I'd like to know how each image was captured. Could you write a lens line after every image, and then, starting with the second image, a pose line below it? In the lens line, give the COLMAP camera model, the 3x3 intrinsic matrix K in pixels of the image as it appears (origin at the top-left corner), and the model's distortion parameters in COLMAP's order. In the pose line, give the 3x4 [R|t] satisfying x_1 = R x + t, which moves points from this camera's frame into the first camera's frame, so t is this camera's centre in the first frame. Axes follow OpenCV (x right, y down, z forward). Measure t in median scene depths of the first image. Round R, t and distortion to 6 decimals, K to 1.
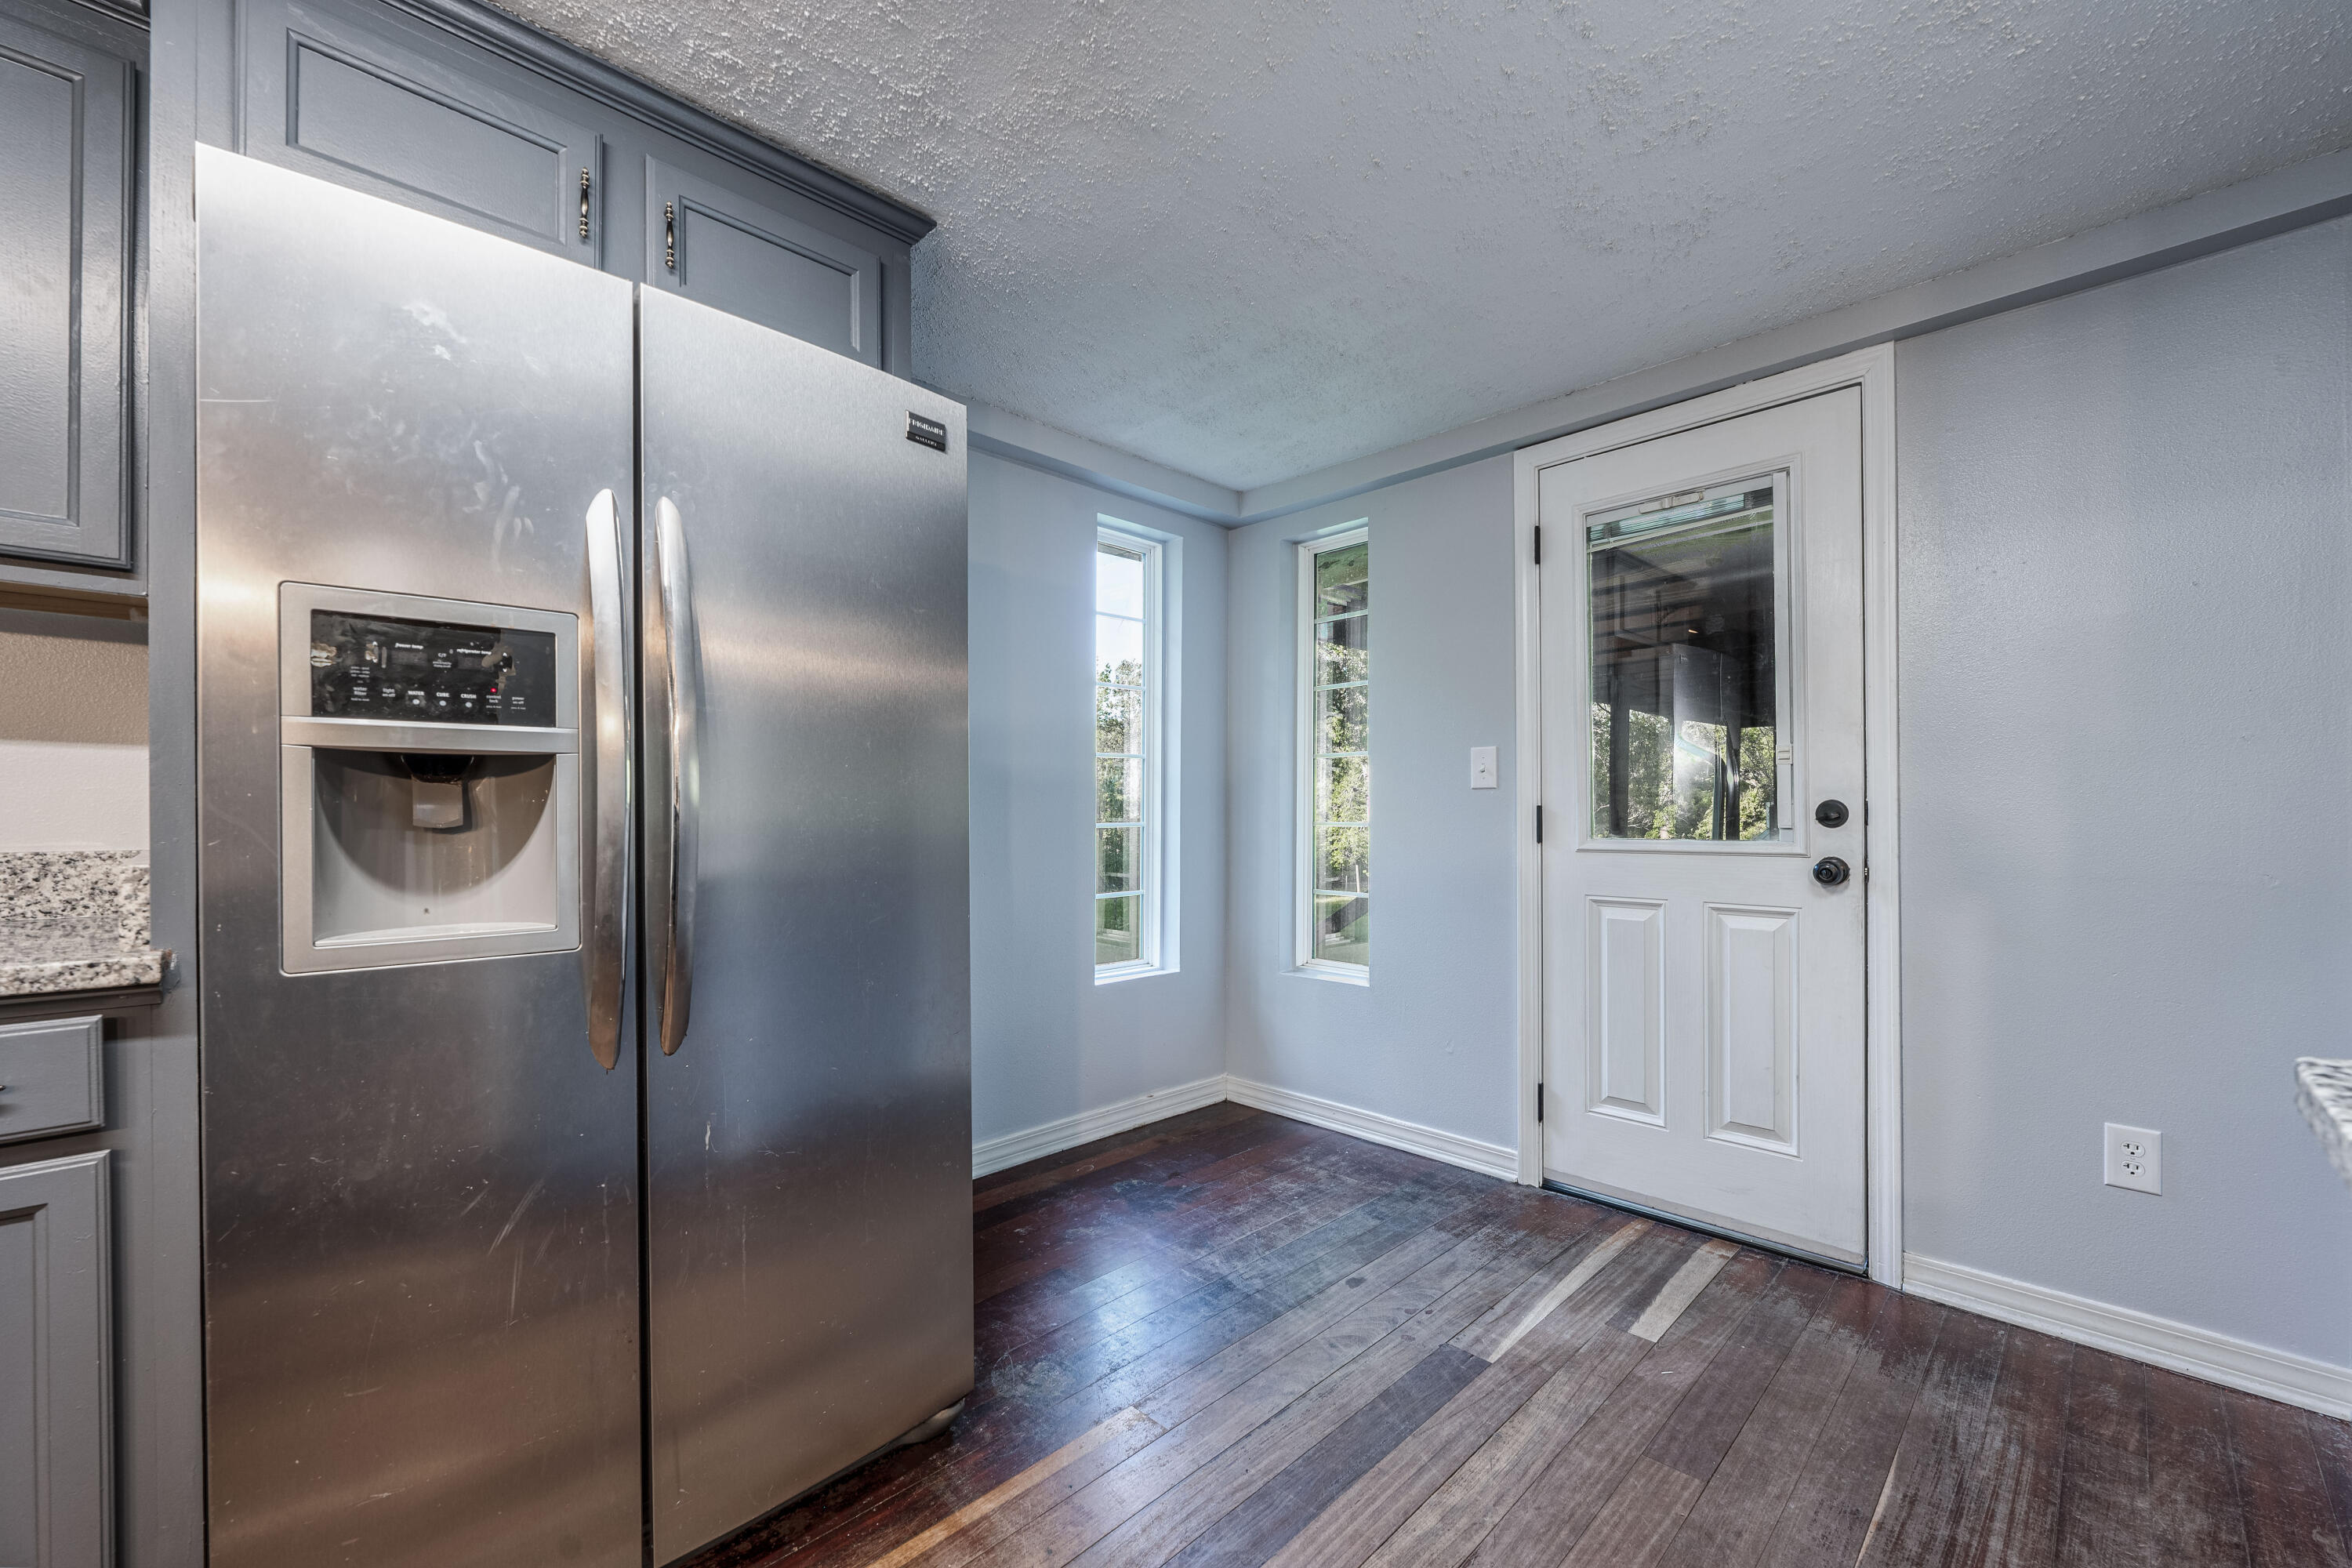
lens RADIAL K [[949.9, 0, 1159.8], [0, 949.9, 808.3], [0, 0, 1]] dist [-0.006496, 0.000536]
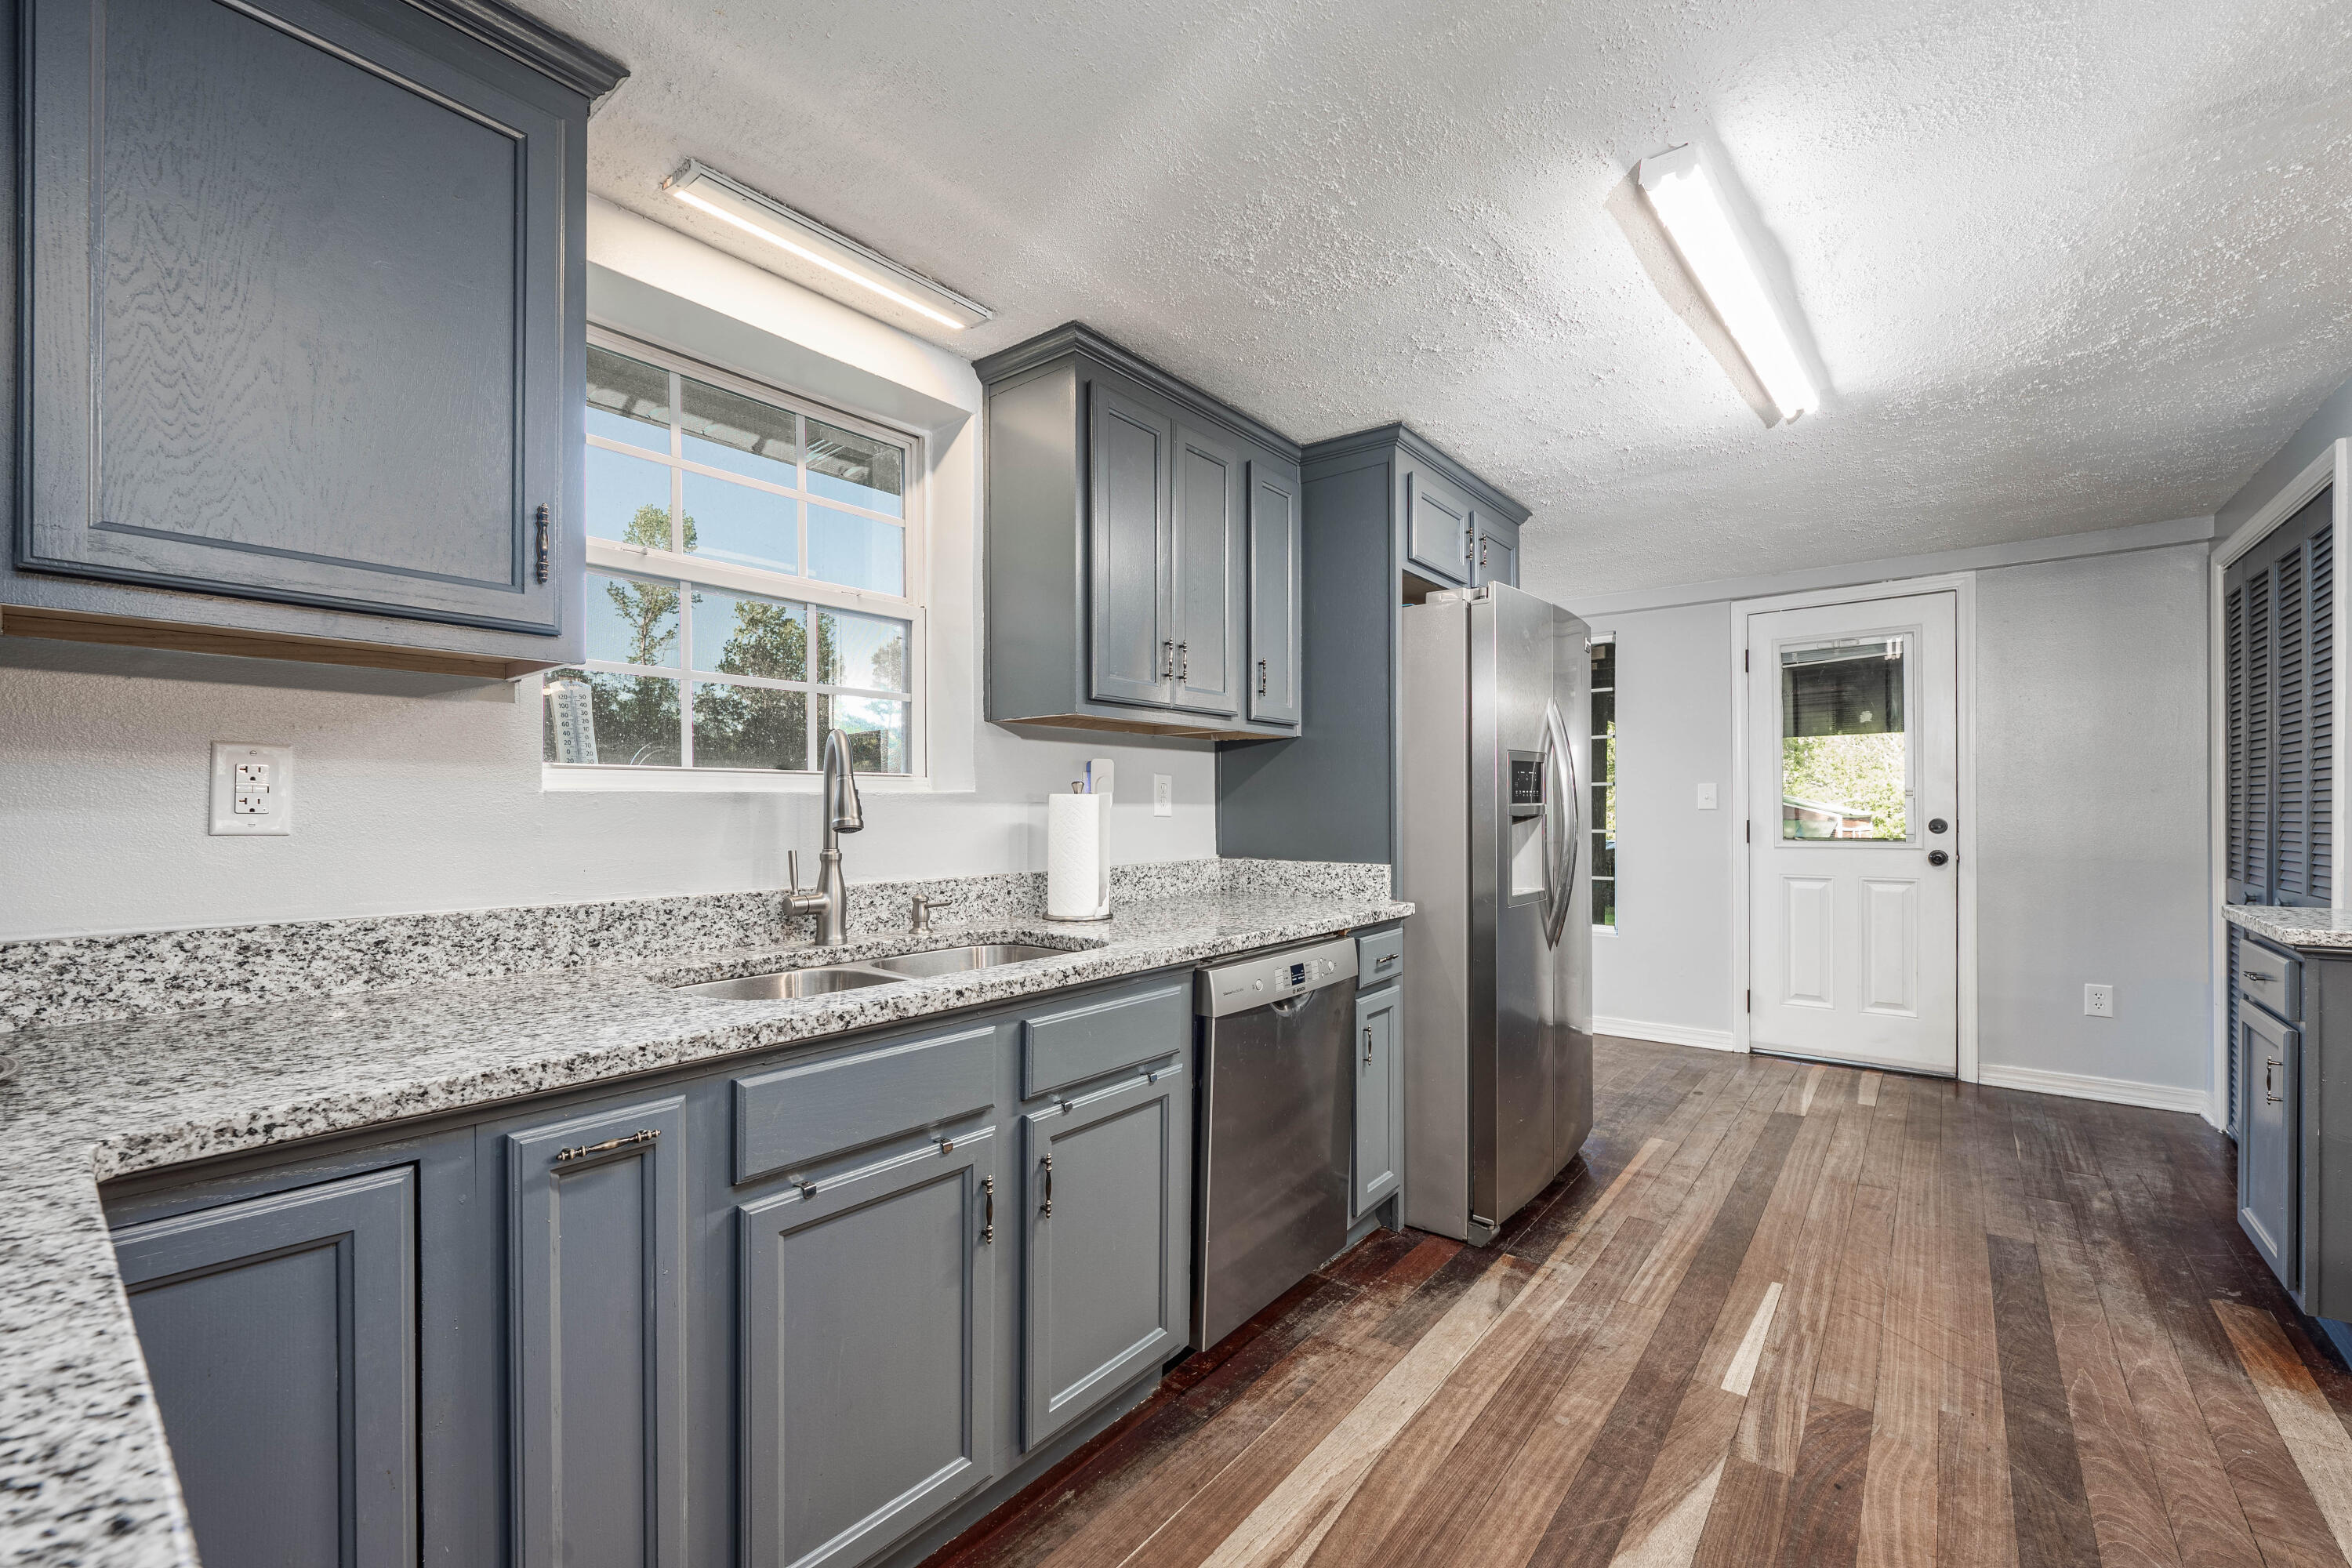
lens RADIAL K [[949.9, 0, 1180.6], [0, 949.9, 813.6], [0, 0, 1]] dist [-0.006496, 0.000536]
pose [[0.993623, -0.007412, 0.112506, -1.642351], [0.006100, 0.999909, 0.012003, -0.085873], [-0.112585, -0.011240, 0.993579, -1.113823]]
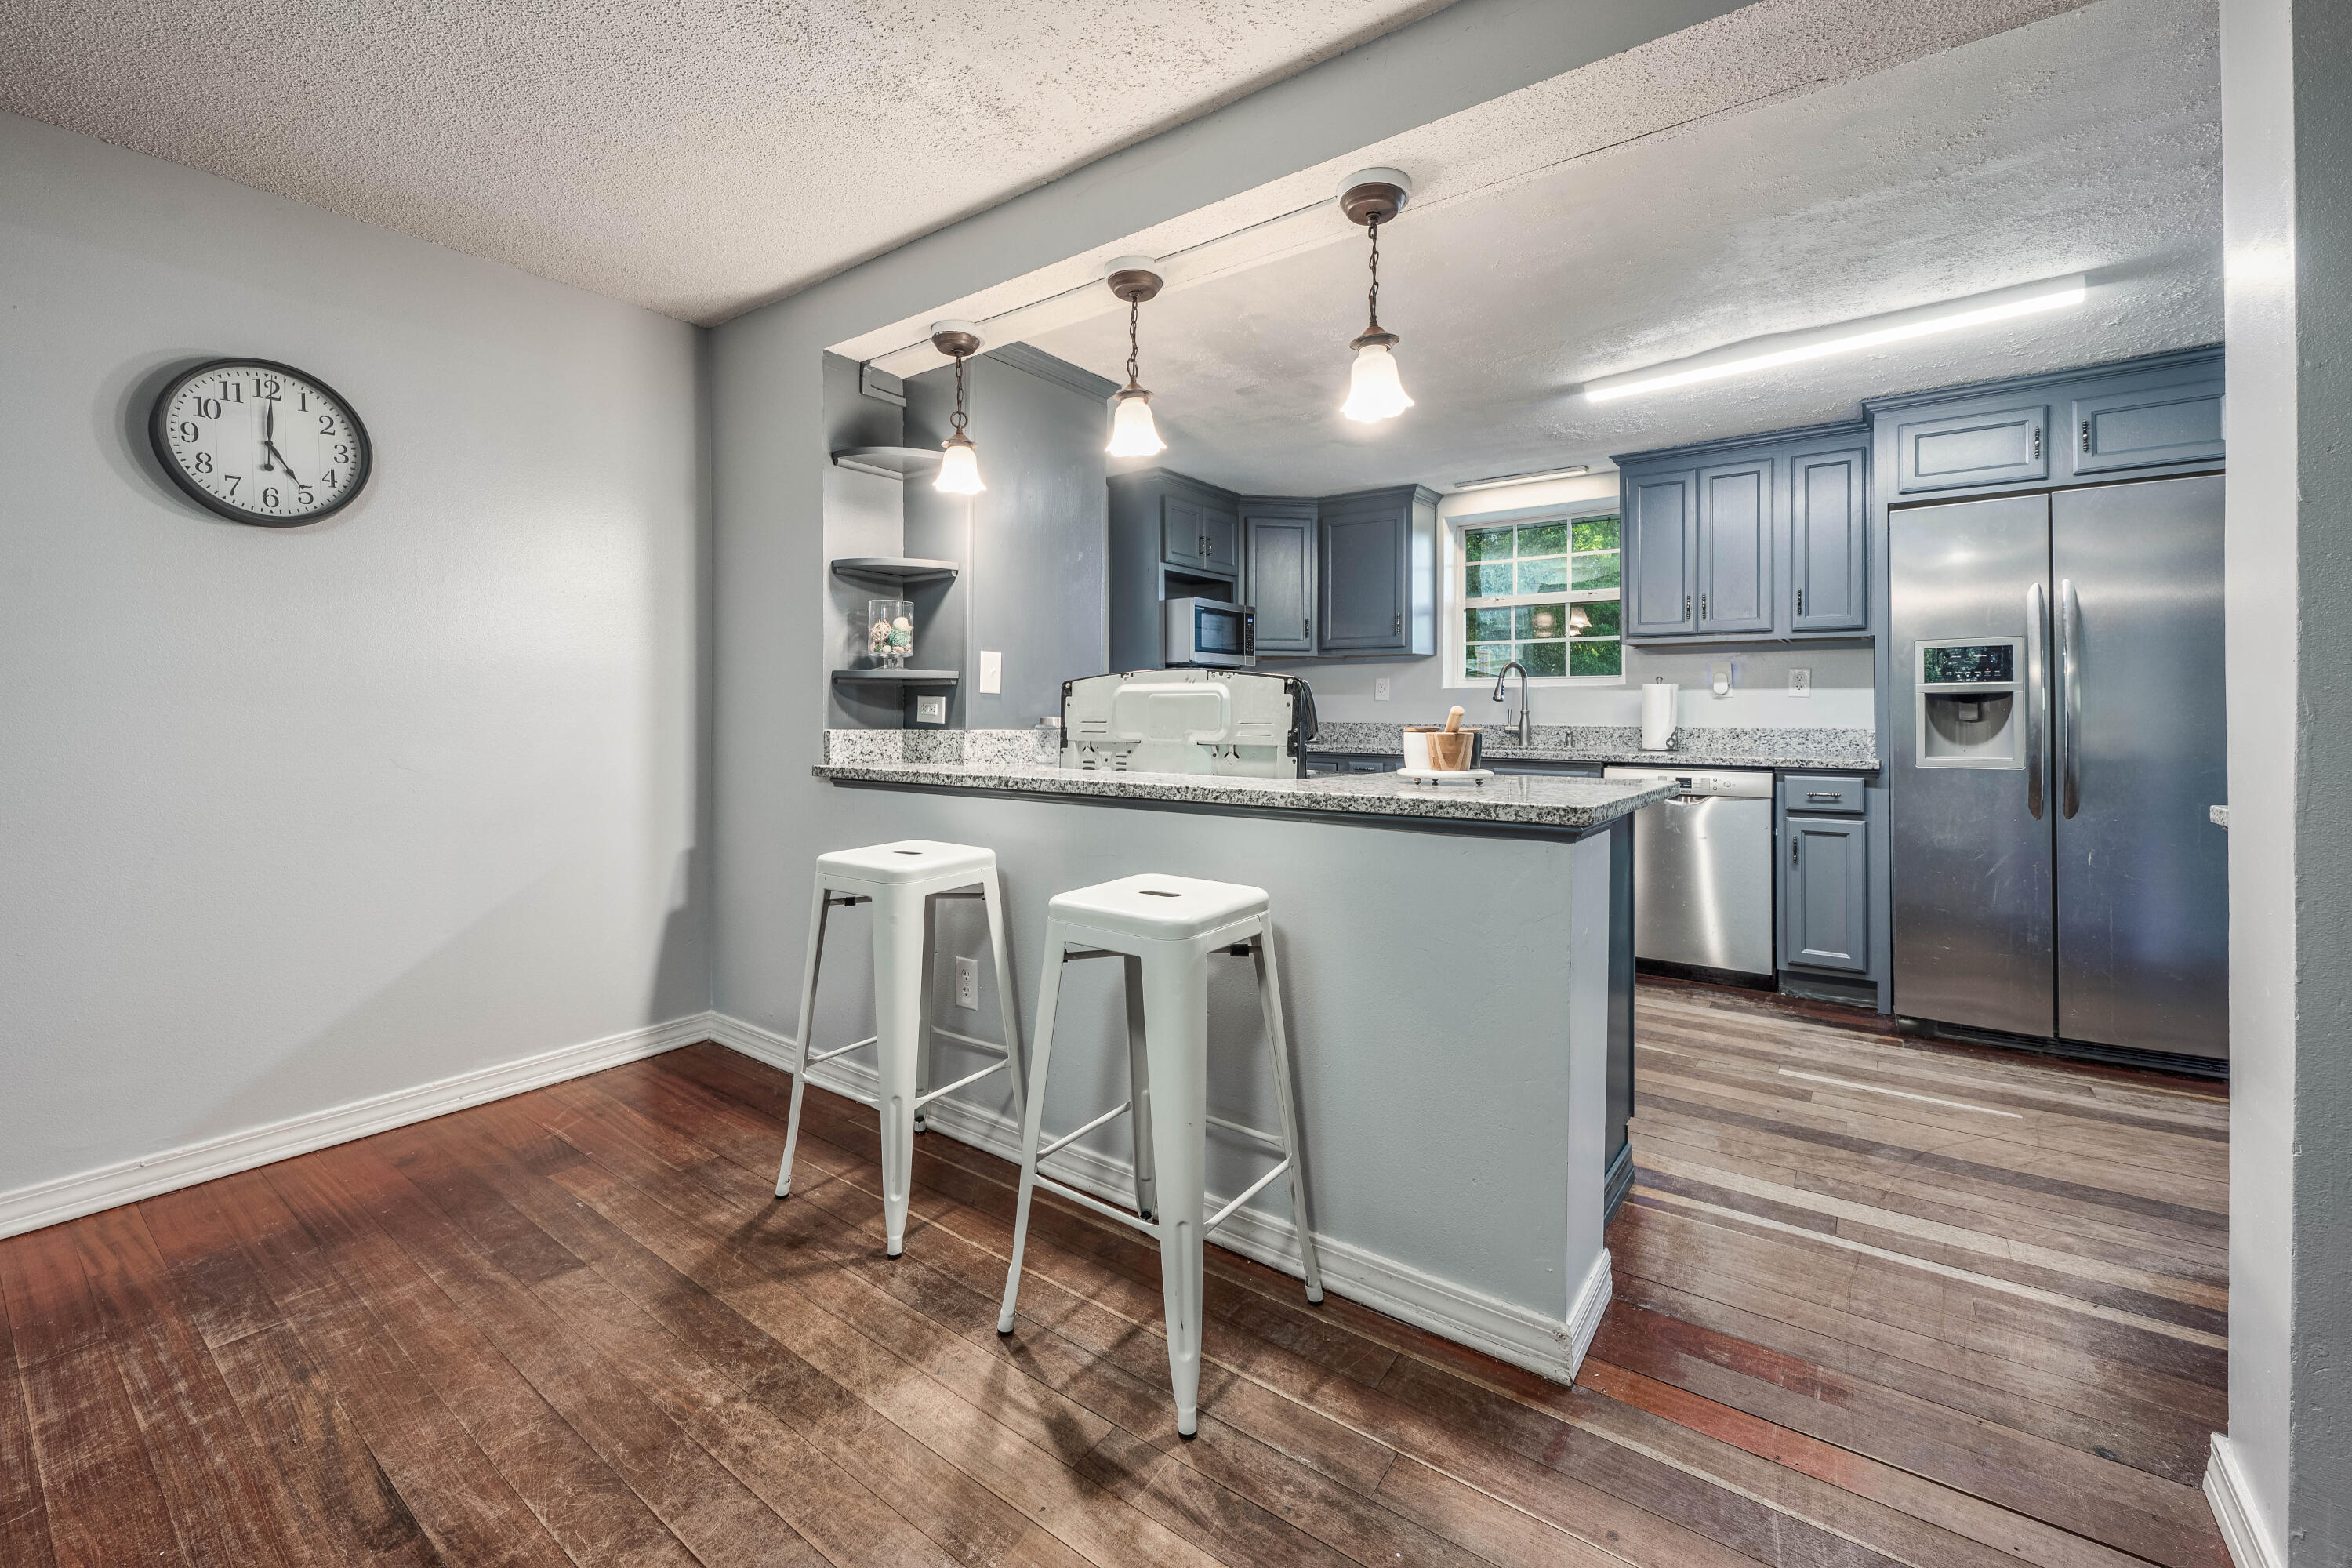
lens RADIAL K [[949.9, 0, 1182.3], [0, 949.9, 706.4], [0, 0, 1]] dist [-0.006496, 0.000536]
pose [[0.160264, -0.006286, -0.987054, 1.409553], [0.005057, 0.999972, -0.005547, -0.013892], [0.987061, -0.004103, 0.160291, -1.506752]]
